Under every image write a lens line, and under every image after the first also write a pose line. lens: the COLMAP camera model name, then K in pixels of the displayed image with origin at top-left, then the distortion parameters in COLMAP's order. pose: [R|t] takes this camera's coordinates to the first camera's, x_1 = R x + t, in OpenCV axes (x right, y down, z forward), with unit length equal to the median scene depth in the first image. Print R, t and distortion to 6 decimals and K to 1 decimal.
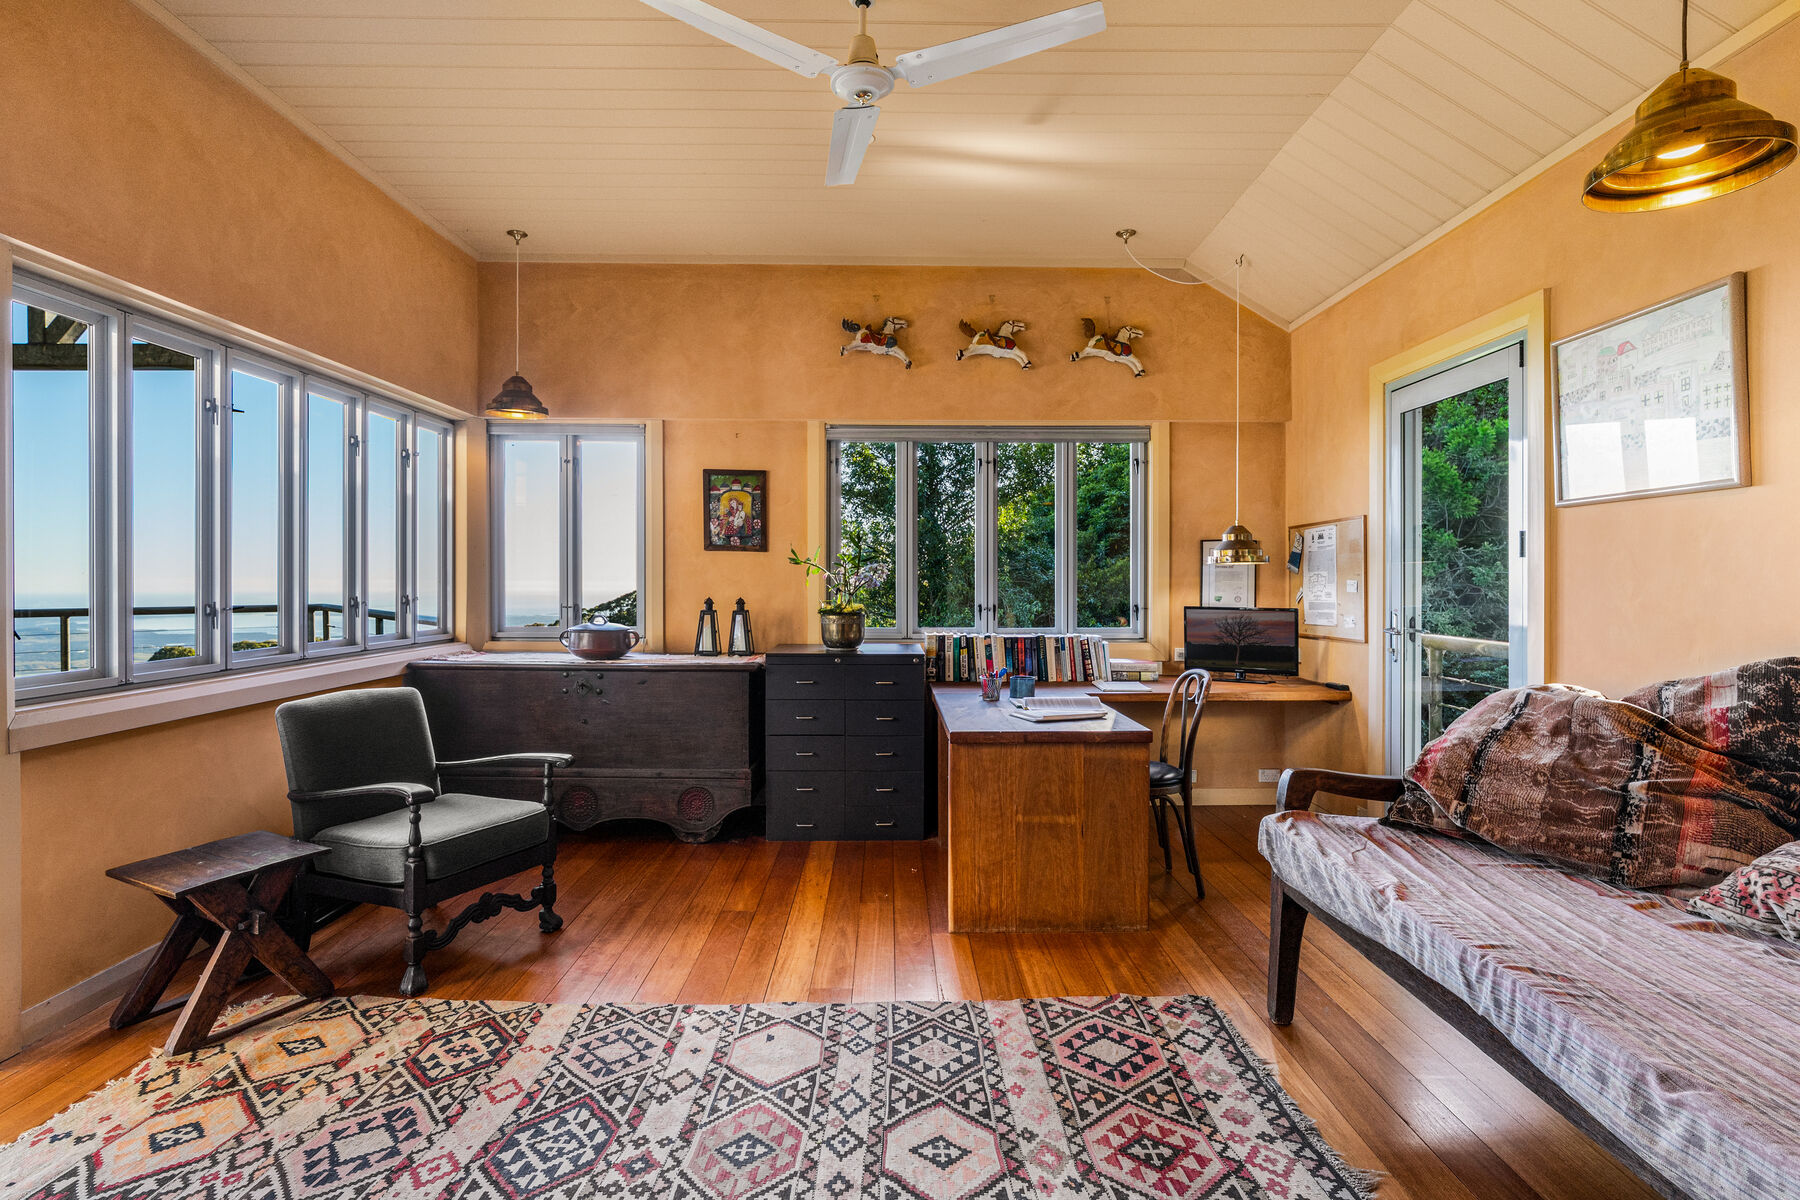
lens RADIAL K [[901.4, 0, 901.1], [0, 901.4, 588.4], [0, 0, 1]] dist [0.001709, -0.000295]
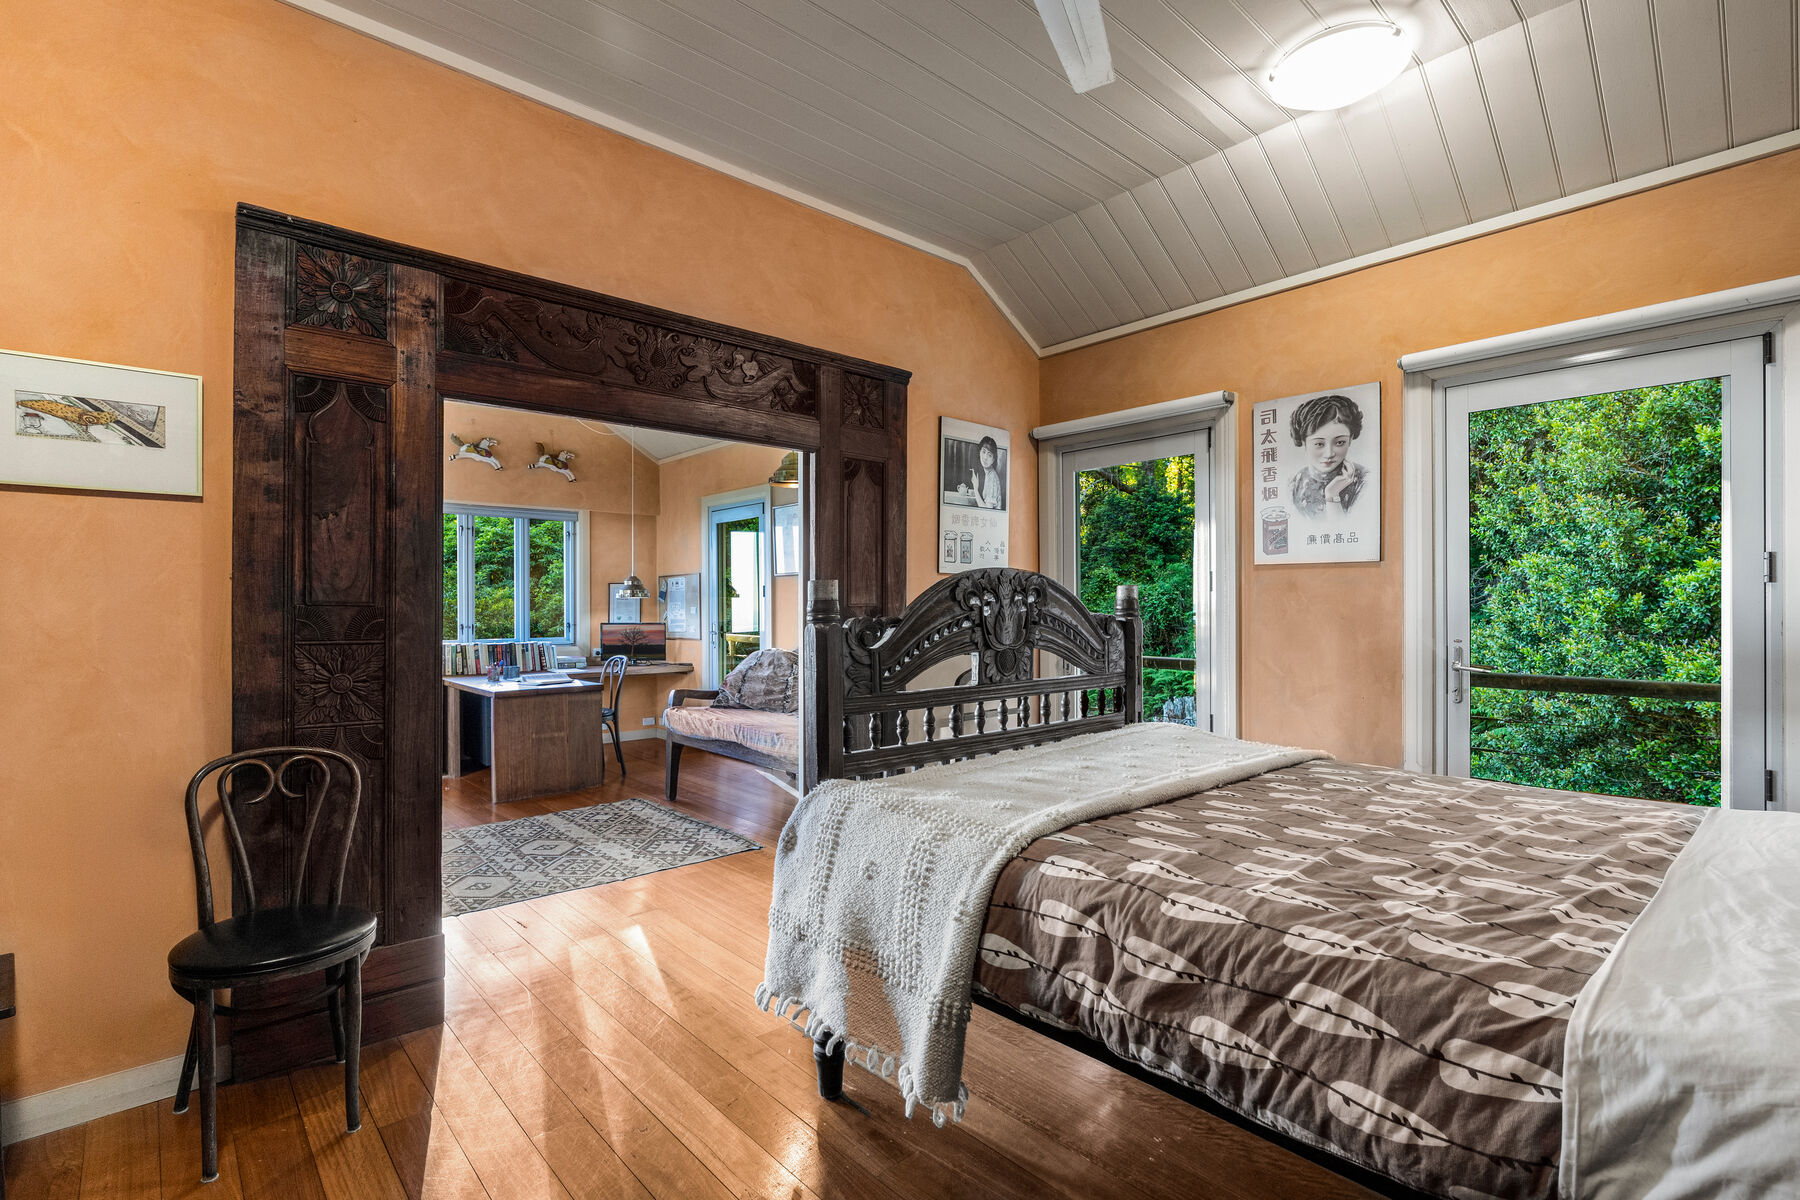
lens RADIAL K [[830.7, 0, 899.4], [0, 830.7, 603.1], [0, 0, 1]] dist [0.000010, -0.000063]
pose [[0.749484, 0.000256, 0.662023, -0.324788], [0.008338, 0.999917, -0.009825, 0.003298], [-0.661970, 0.012883, 0.749420, -0.582307]]
